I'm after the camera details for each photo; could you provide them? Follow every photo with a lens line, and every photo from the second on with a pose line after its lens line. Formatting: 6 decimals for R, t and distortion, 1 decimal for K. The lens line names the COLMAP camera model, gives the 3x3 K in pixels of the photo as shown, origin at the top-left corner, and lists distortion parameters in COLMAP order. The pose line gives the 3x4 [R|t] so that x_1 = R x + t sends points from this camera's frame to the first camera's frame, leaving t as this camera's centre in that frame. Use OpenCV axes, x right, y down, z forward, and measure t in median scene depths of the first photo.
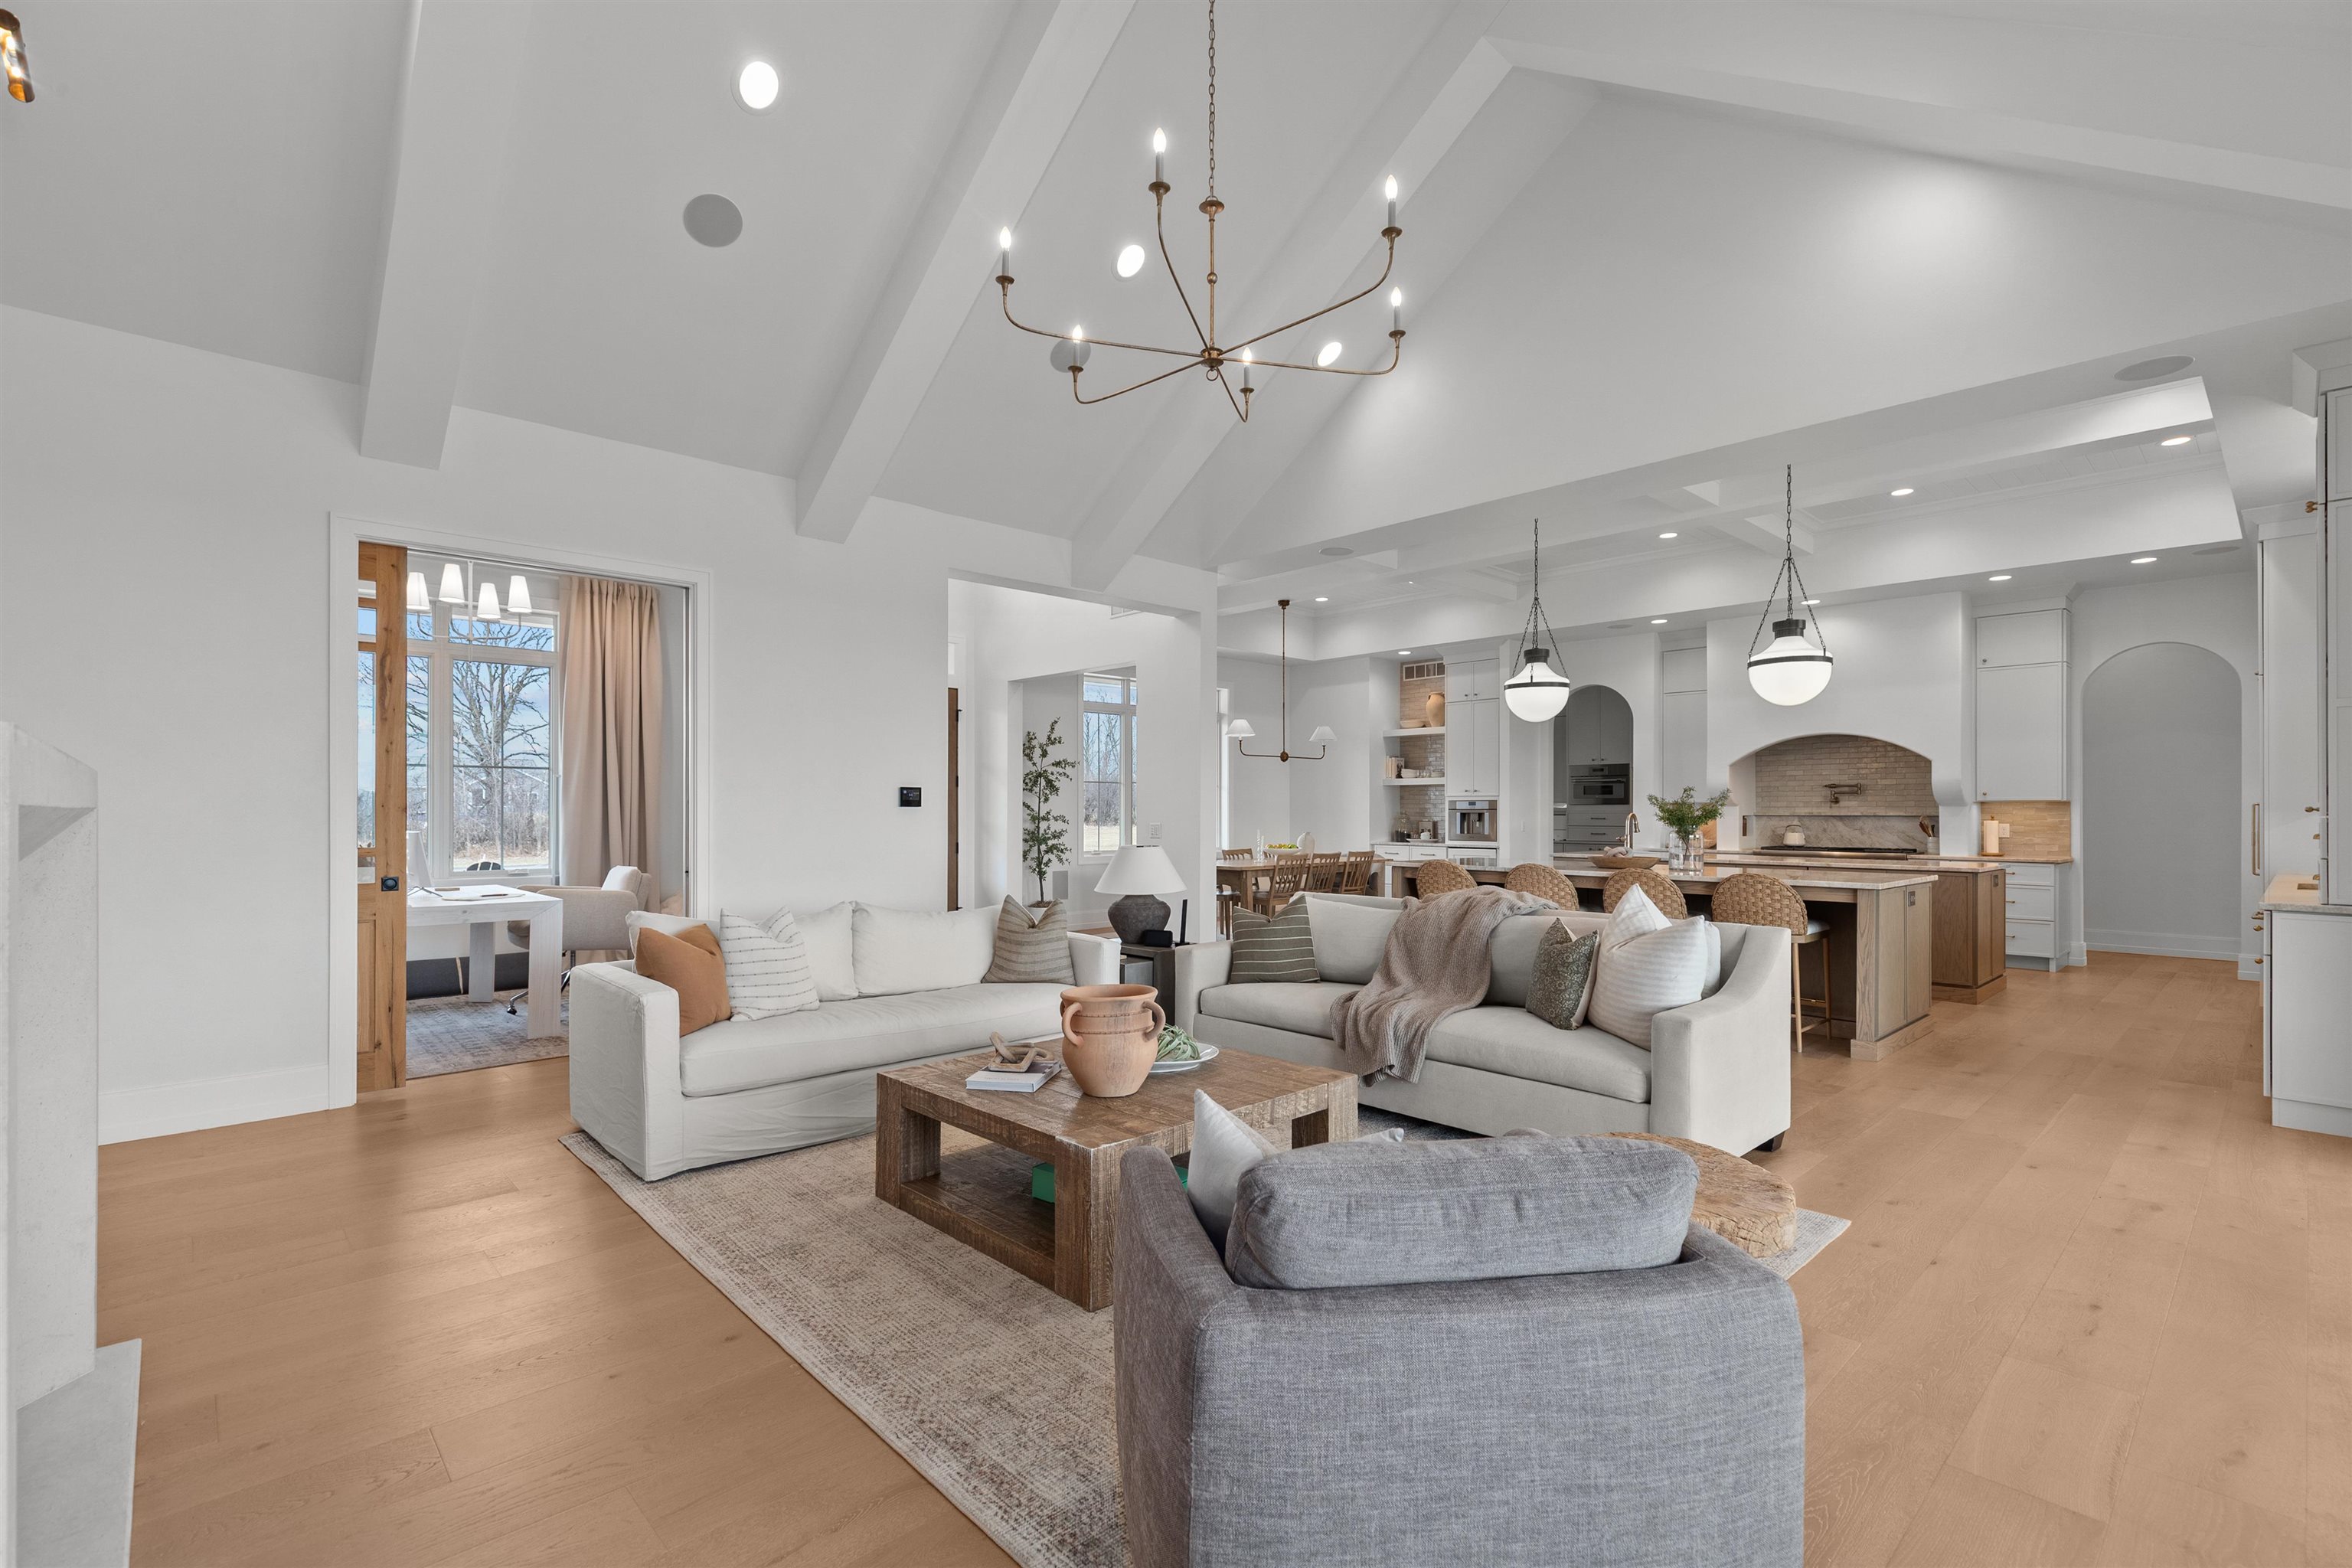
lens RADIAL K [[1064.2, 0, 1163.3], [0, 1064.2, 804.4], [0, 0, 1]] dist [0.007341, -0.002299]
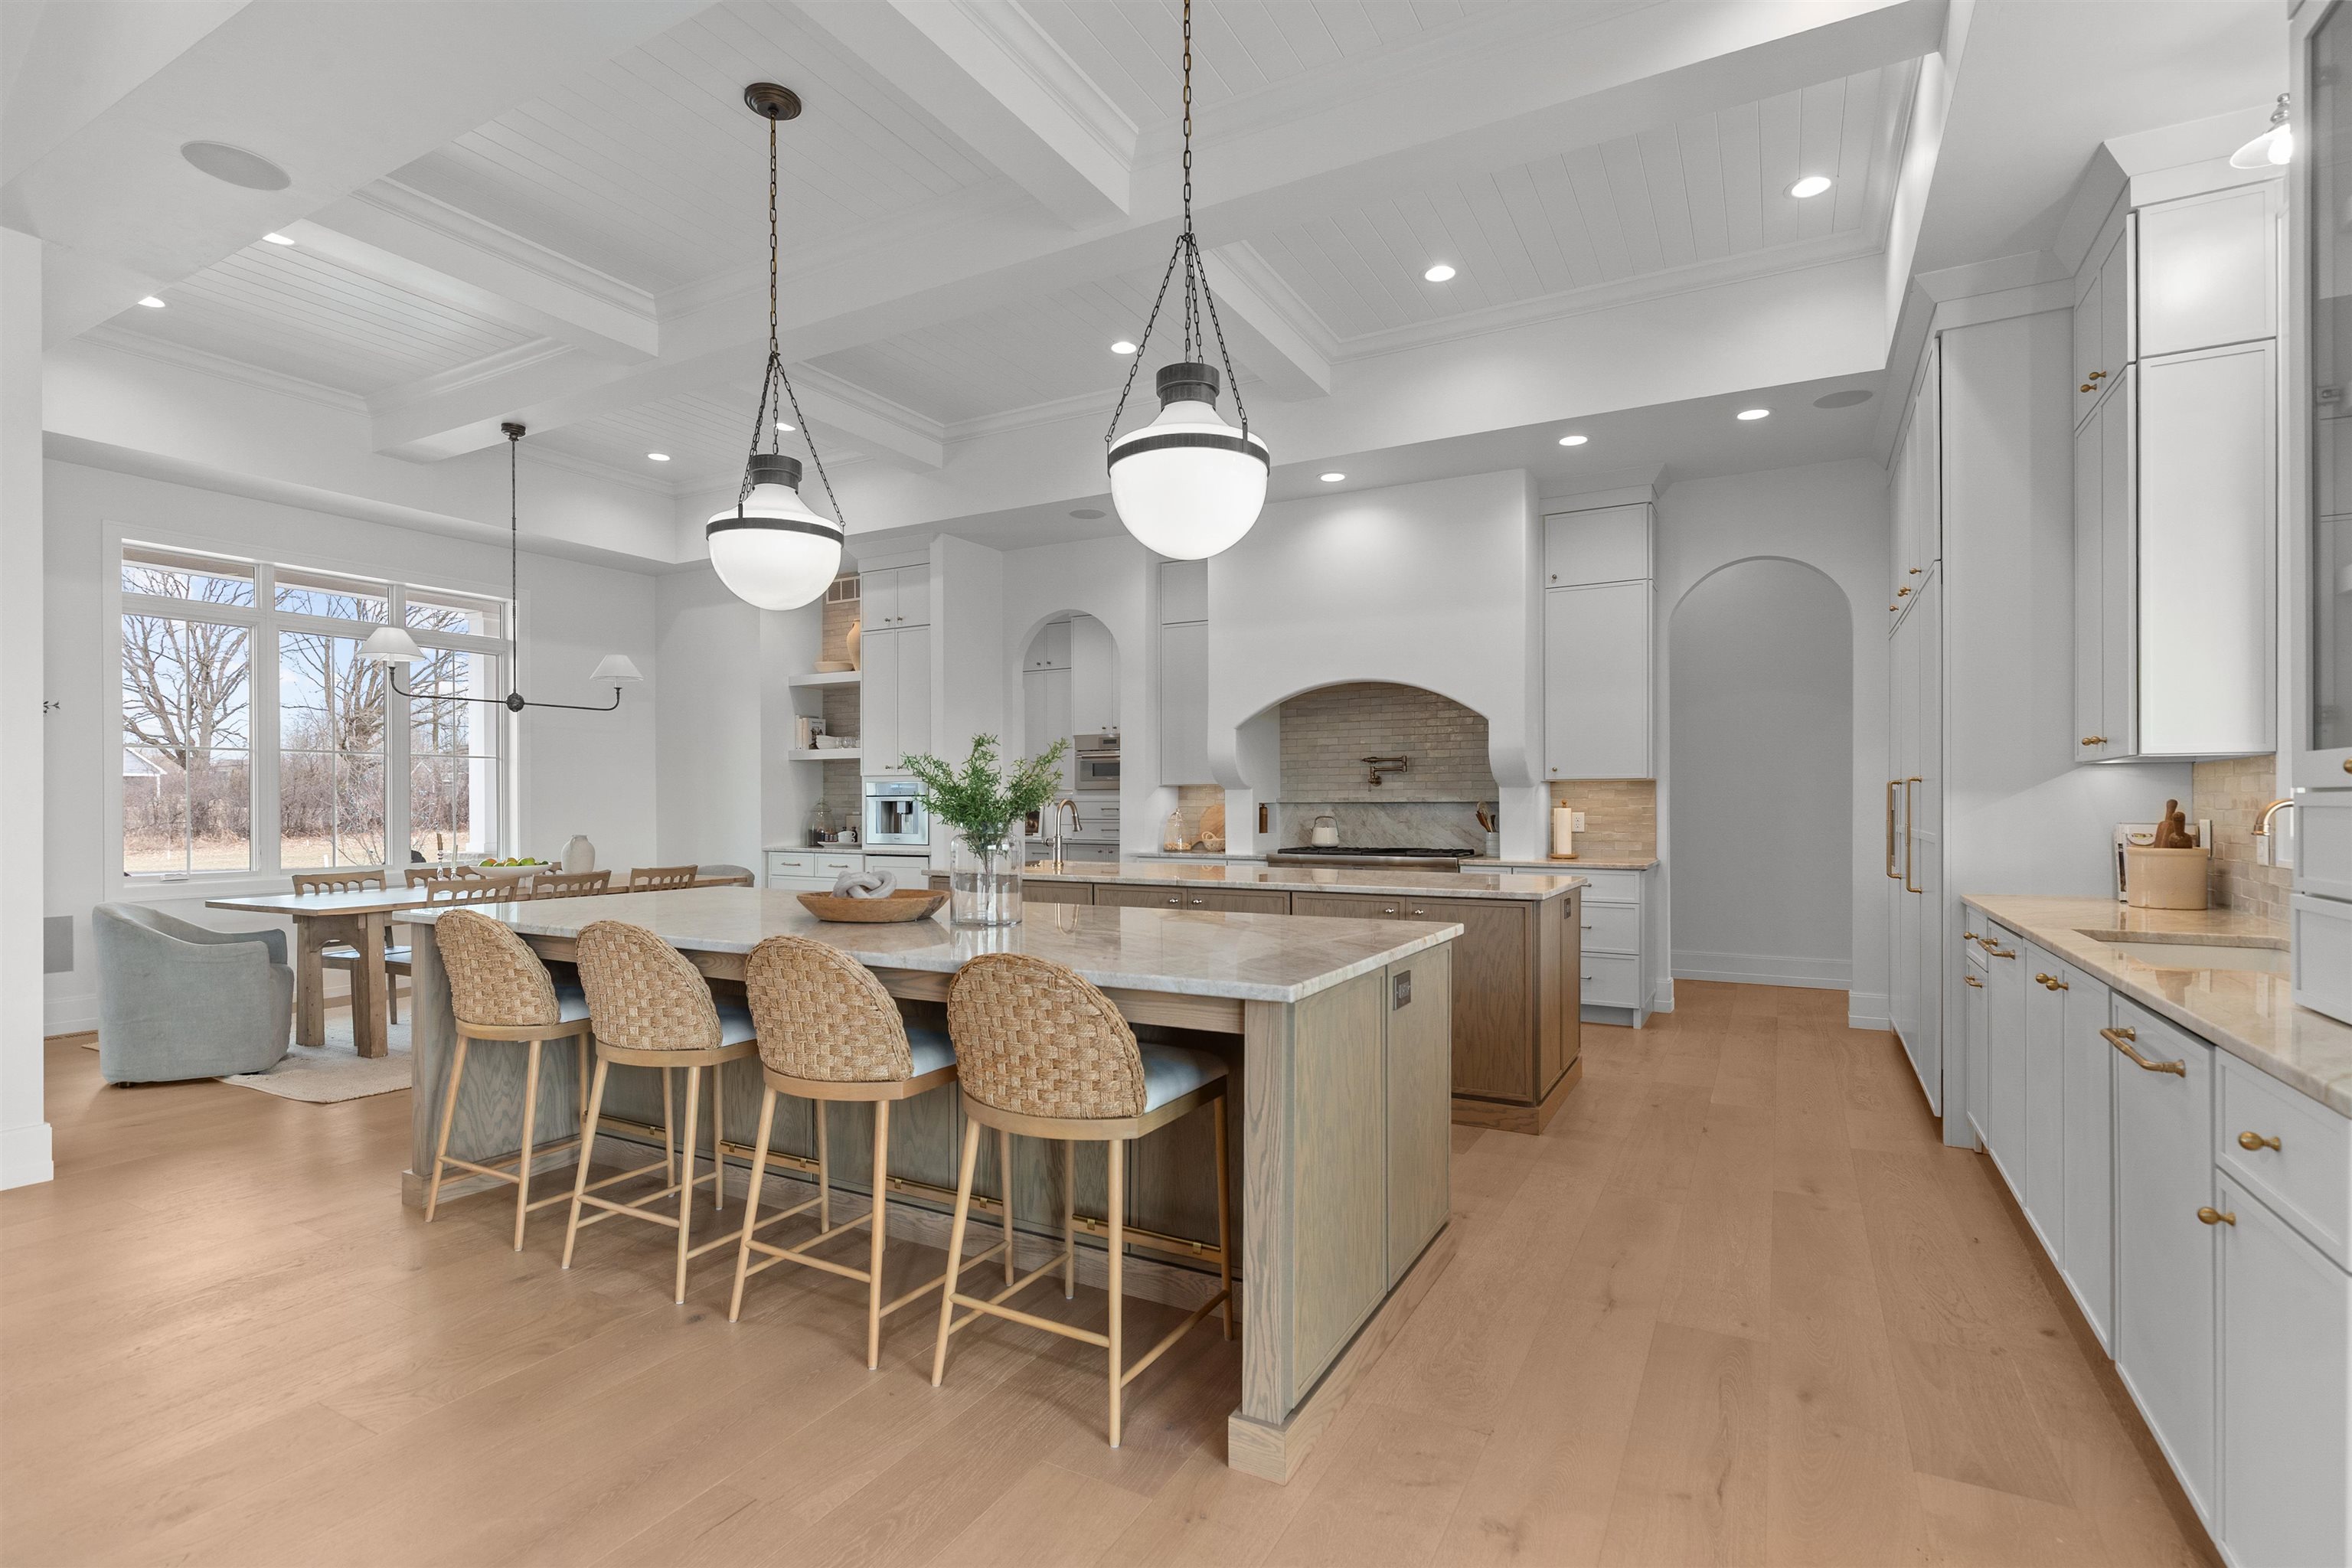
lens RADIAL K [[1110.3, 0, 1172.3], [0, 1110.3, 803.5], [0, 0, 1]] dist [0.003522, -0.000301]
pose [[0.949804, -0.005128, 0.312802, 0.272160], [0.003015, 0.999969, 0.007238, 0.005510], [-0.312830, -0.005932, 0.949791, 0.347537]]
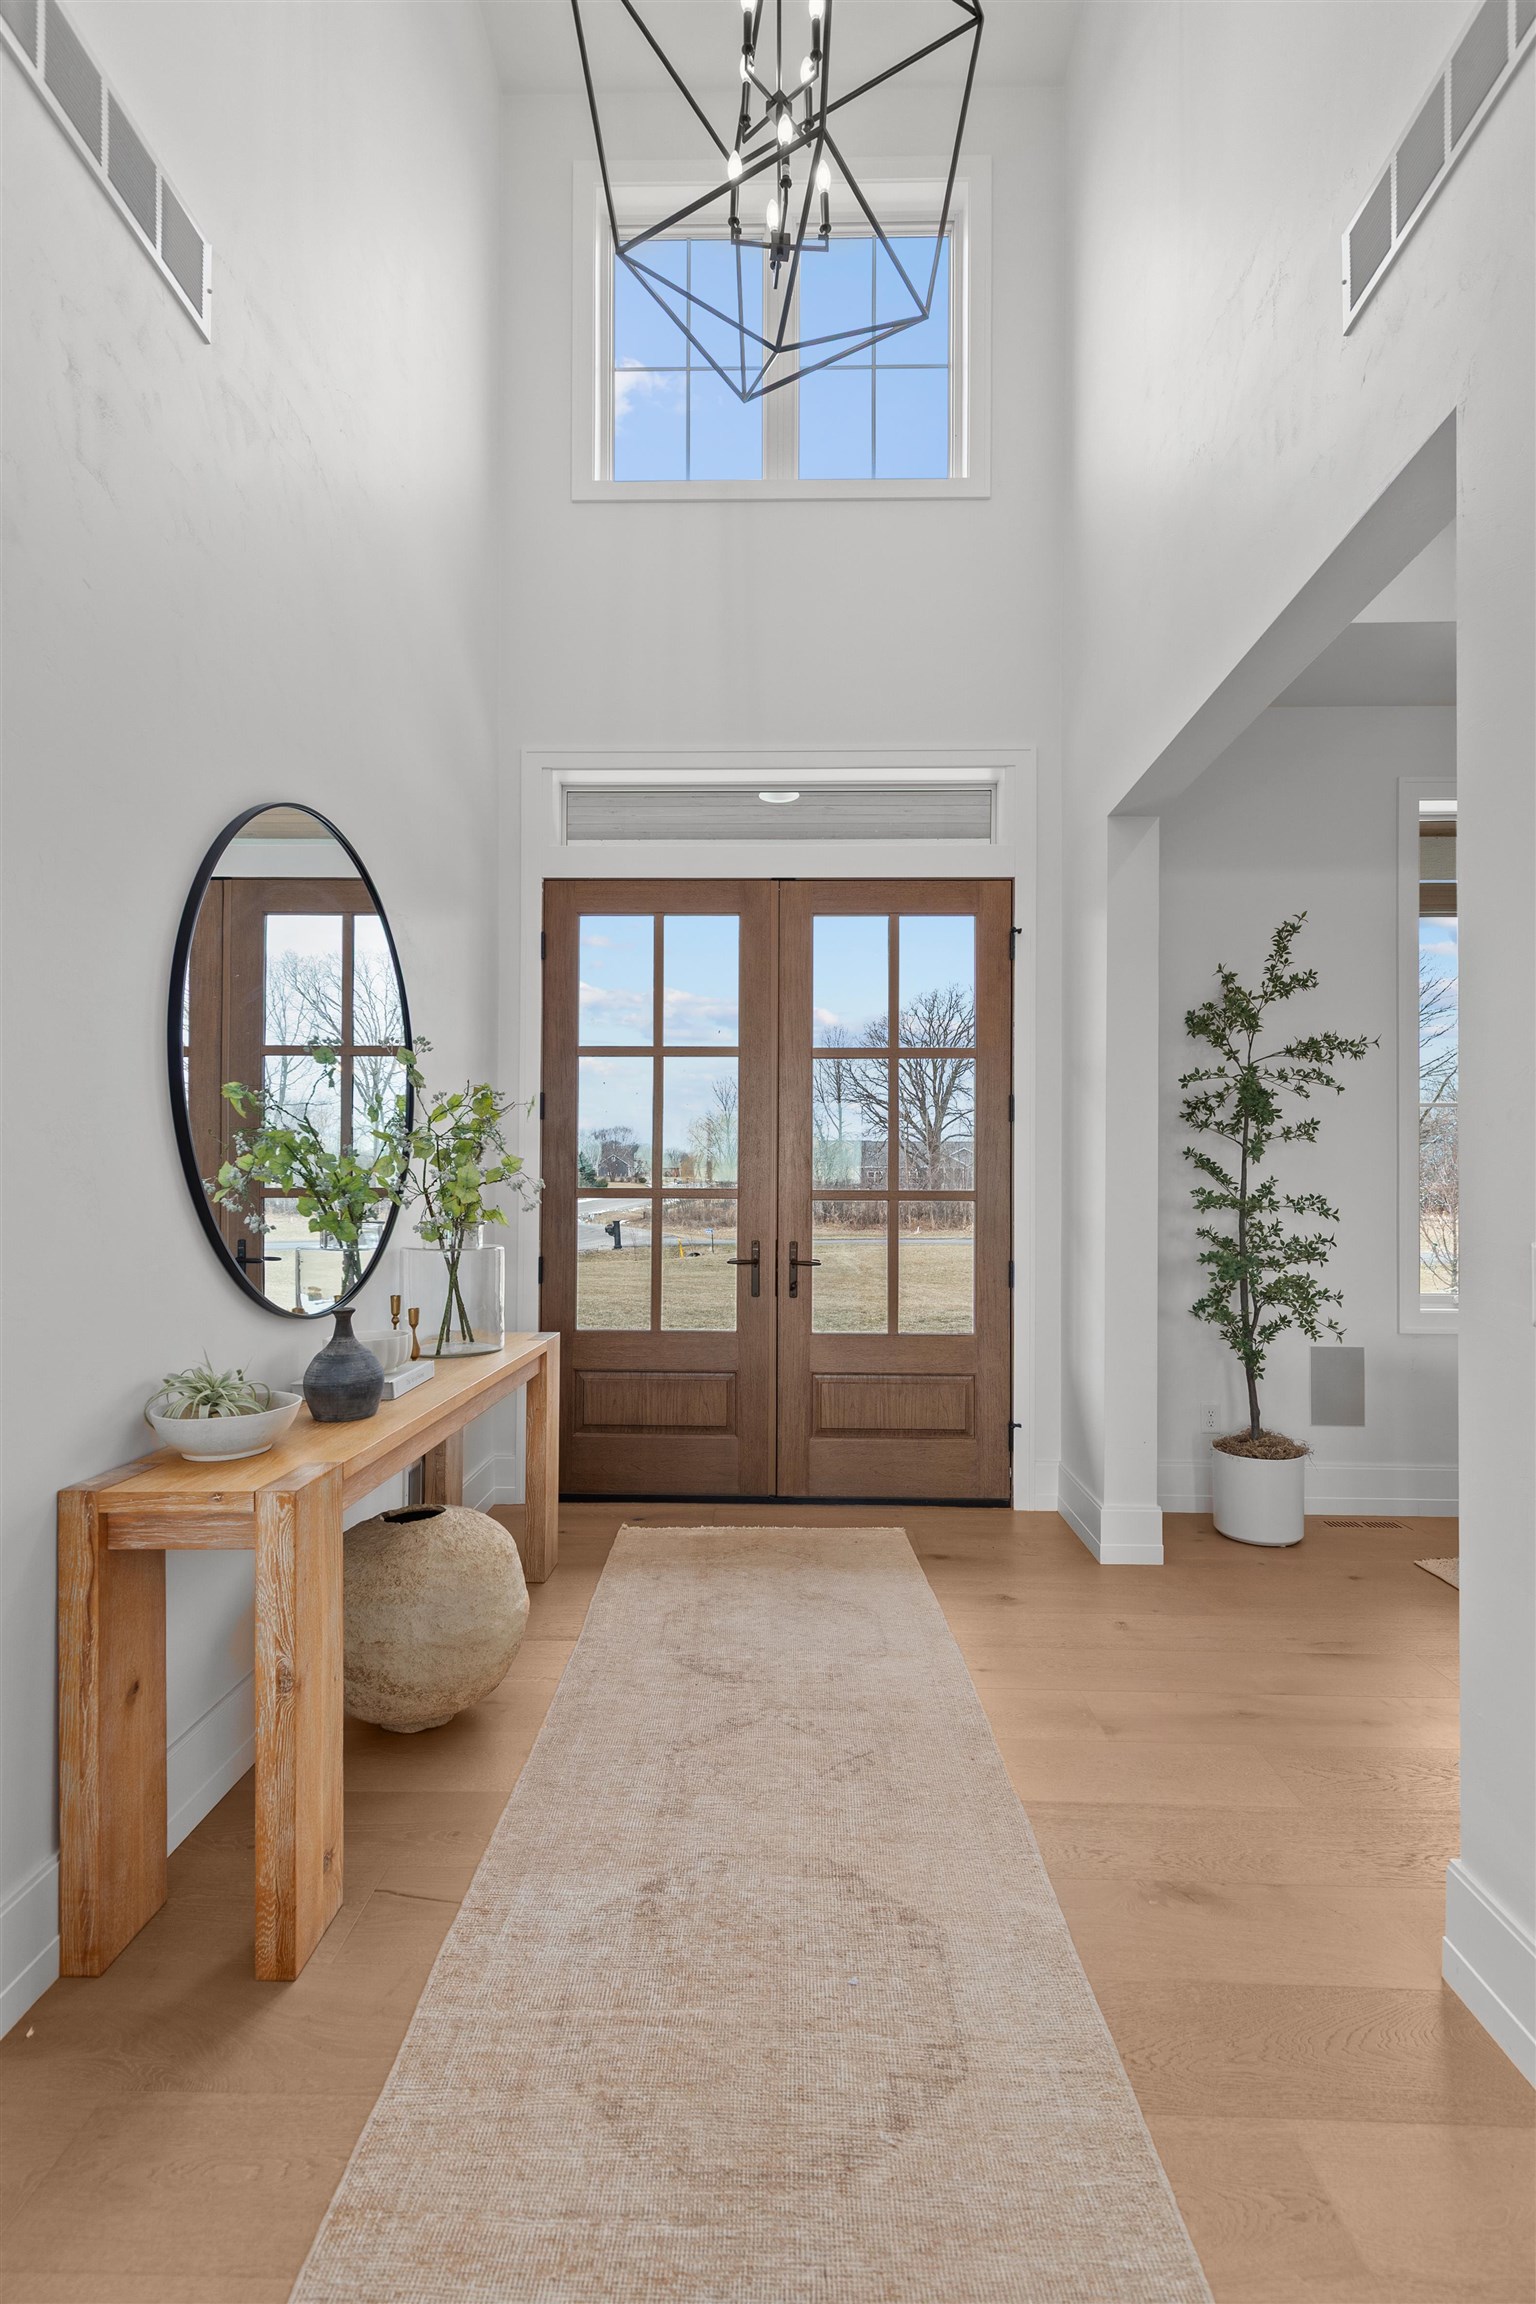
lens RADIAL K [[1042.5, 0, 760.1], [0, 1042.5, 1178.9], [0, 0, 1]] dist [0.007341, -0.002299]
pose [[0.719546, -0.003141, -0.694438, 0.011456], [0.000670, 0.999992, -0.003829, 0.006242], [0.694445, 0.002290, 0.719542, 0.653808]]
